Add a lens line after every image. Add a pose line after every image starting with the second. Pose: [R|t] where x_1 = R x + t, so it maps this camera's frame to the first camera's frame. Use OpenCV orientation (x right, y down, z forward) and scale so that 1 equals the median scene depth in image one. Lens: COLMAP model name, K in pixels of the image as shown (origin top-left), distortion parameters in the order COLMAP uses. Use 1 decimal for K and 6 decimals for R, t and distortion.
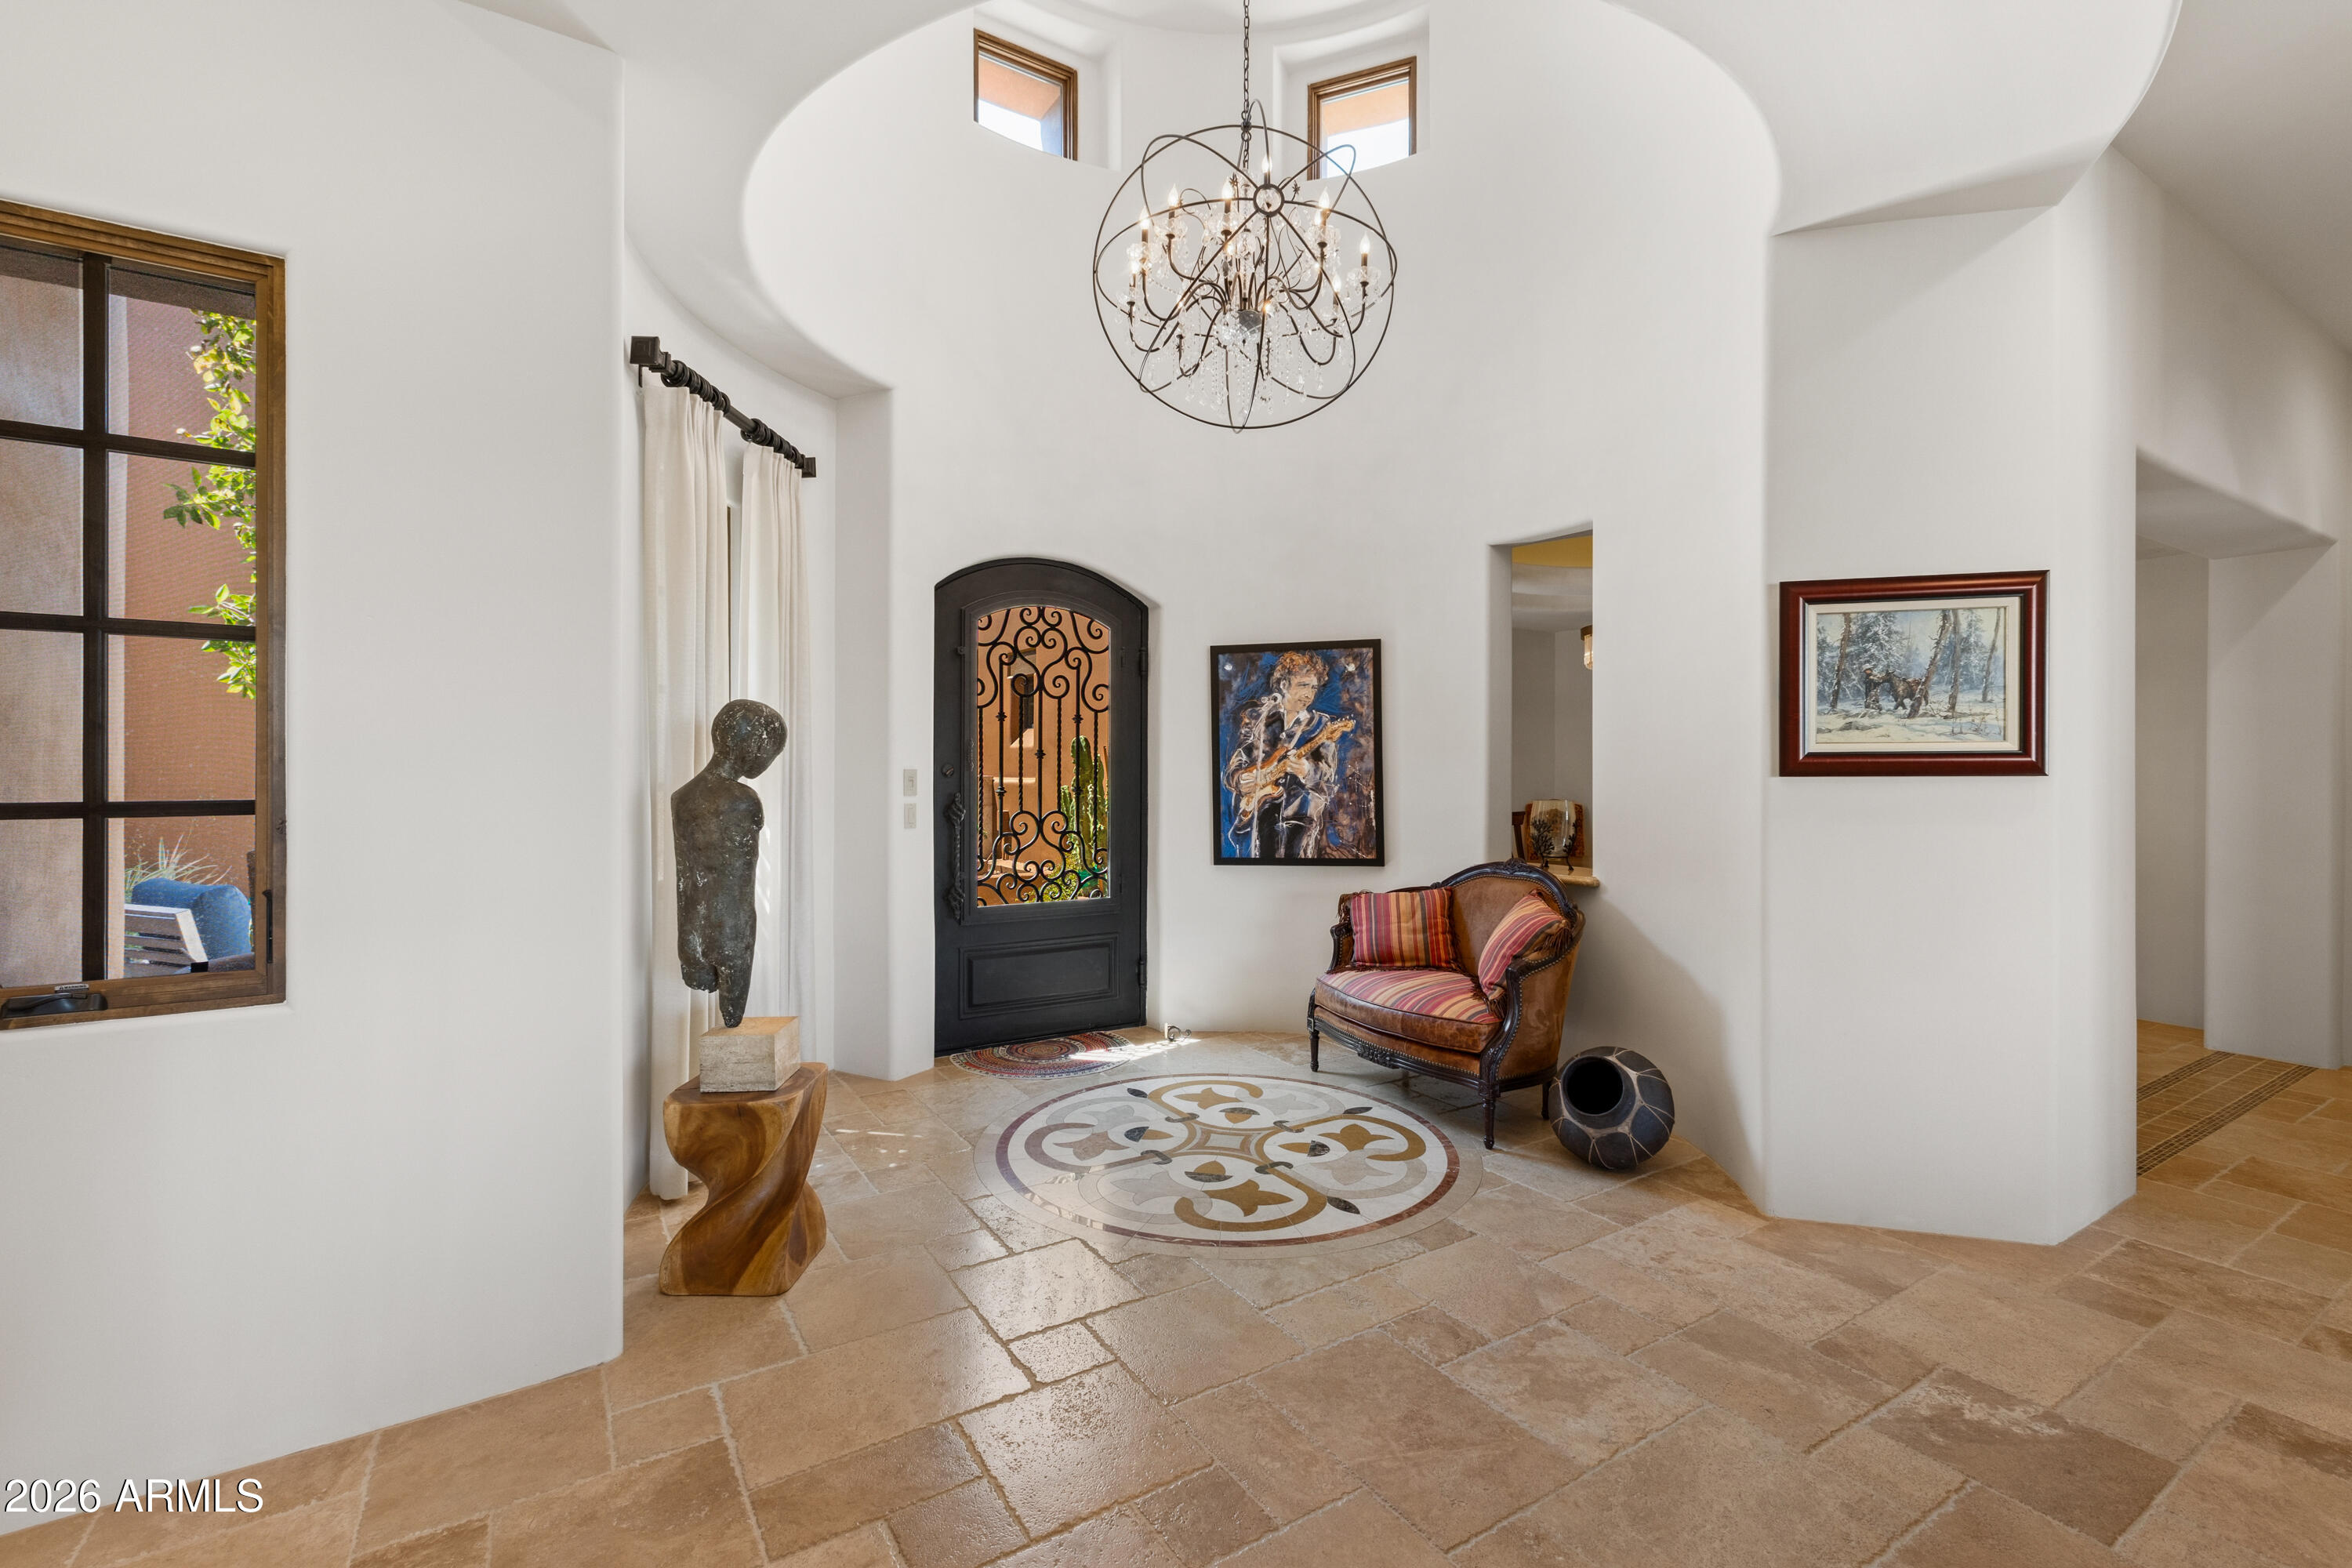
lens RADIAL K [[1036.7, 0, 1171.7], [0, 1036.7, 759.3], [0, 0, 1]] dist [-0.001388, 0.000370]
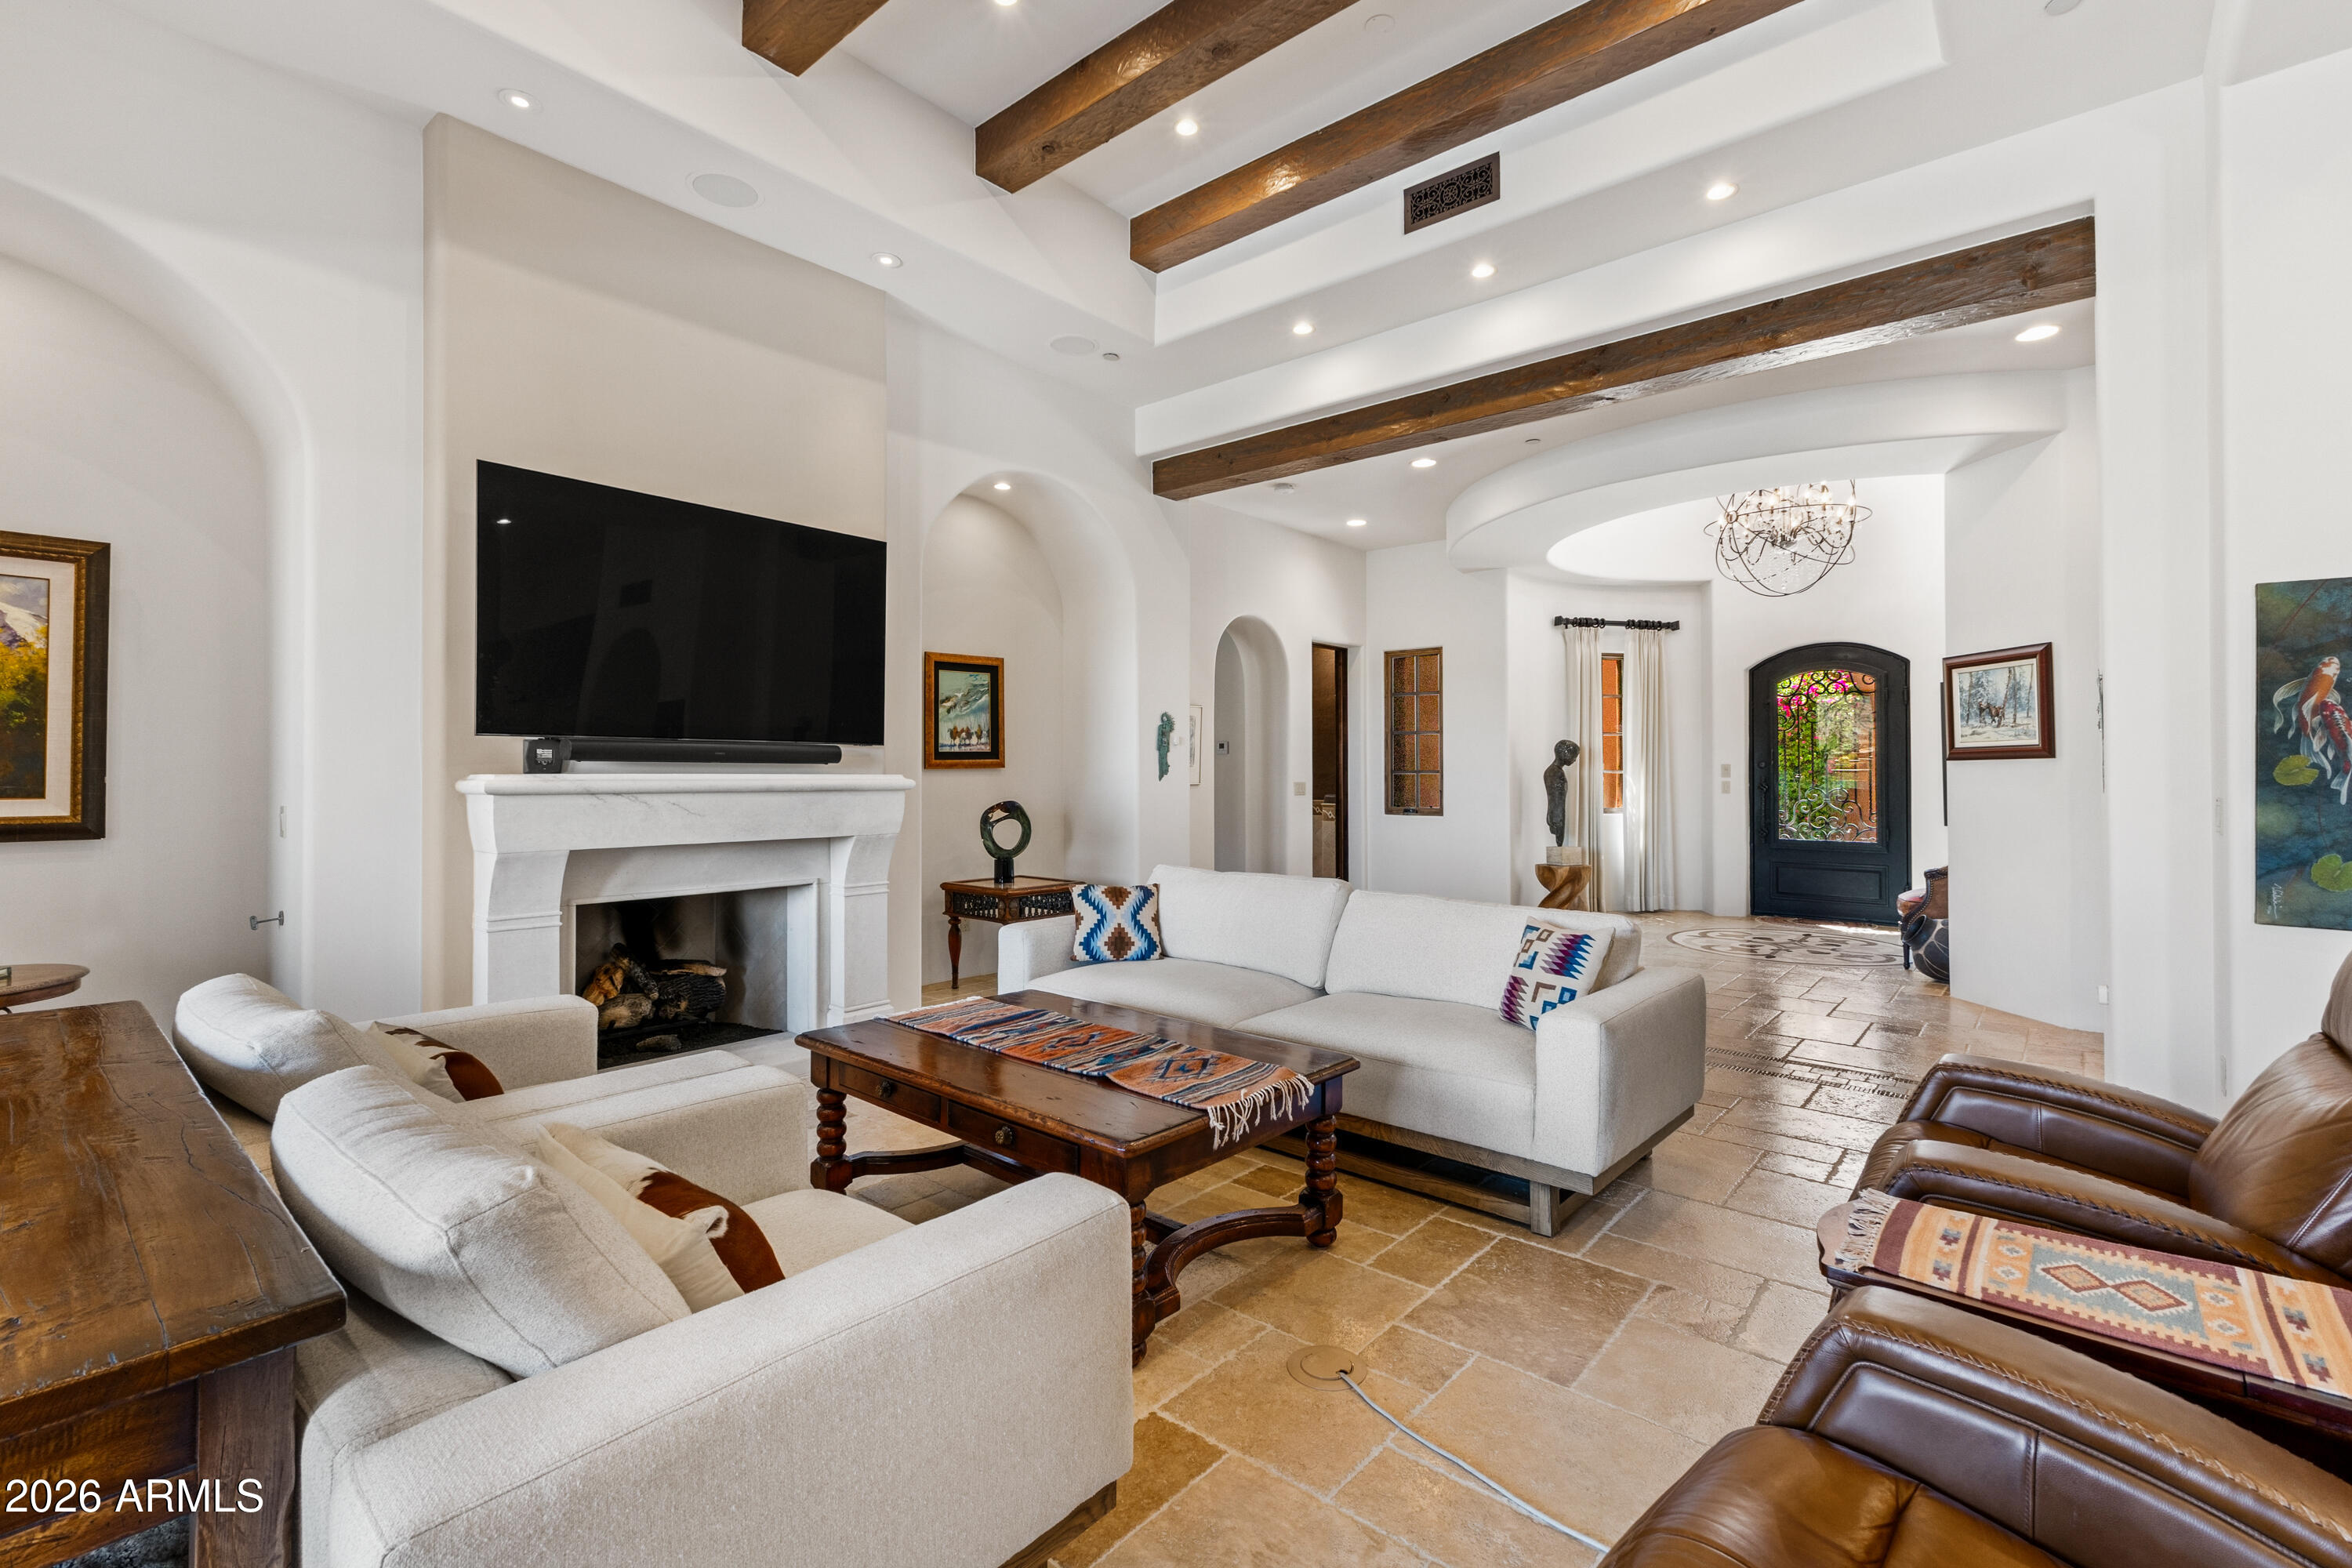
lens RADIAL K [[1067.7, 0, 1140.2], [0, 1067.7, 772.3], [0, 0, 1]] dist [-0.002478, -0.000262]
pose [[0.268001, -0.002678, -0.963415, 2.091653], [0.002293, 0.999995, -0.002142, 0.039452], [0.963416, -0.001635, 0.268006, -0.954047]]
